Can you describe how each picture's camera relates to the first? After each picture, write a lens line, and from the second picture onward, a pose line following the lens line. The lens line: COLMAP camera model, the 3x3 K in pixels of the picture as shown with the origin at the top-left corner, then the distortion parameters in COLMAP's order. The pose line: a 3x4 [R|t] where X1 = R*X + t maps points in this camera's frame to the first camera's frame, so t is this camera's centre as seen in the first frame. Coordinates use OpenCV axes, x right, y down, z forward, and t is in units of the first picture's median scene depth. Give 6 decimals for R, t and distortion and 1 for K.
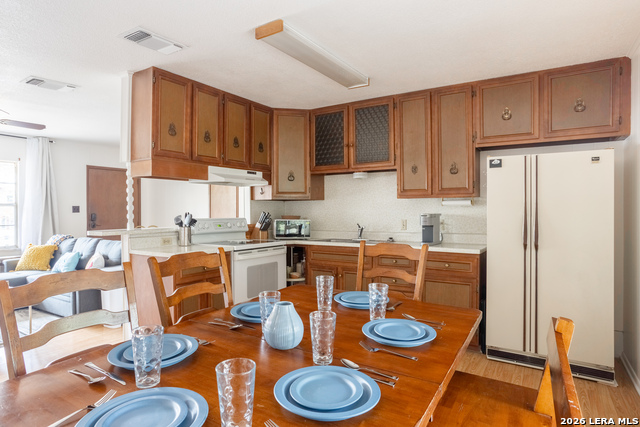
lens RADIAL K [[375.3, 0, 320.0], [0, 375.3, 213.5], [0, 0, 1]] dist [-0.074318, 0.053504]
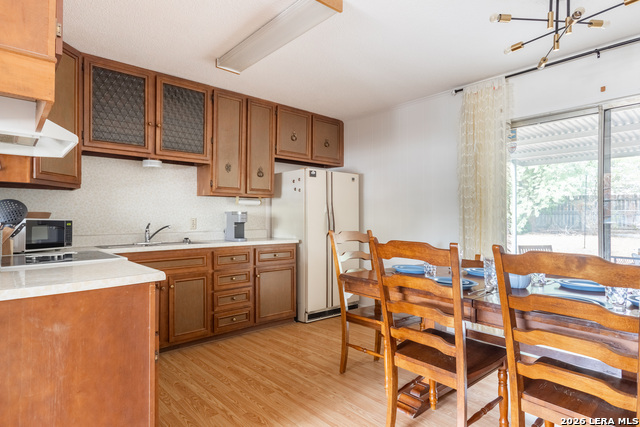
lens RADIAL K [[363.0, 0, 320.0], [0, 363.0, 213.5], [0, 0, 1]] dist [0.029326, 0.000005]
pose [[0.272633, 0.016164, 0.961982, -0.625436], [0.009031, 0.999772, -0.019358, 0.028010], [-0.962076, 0.013965, 0.272424, 0.487316]]
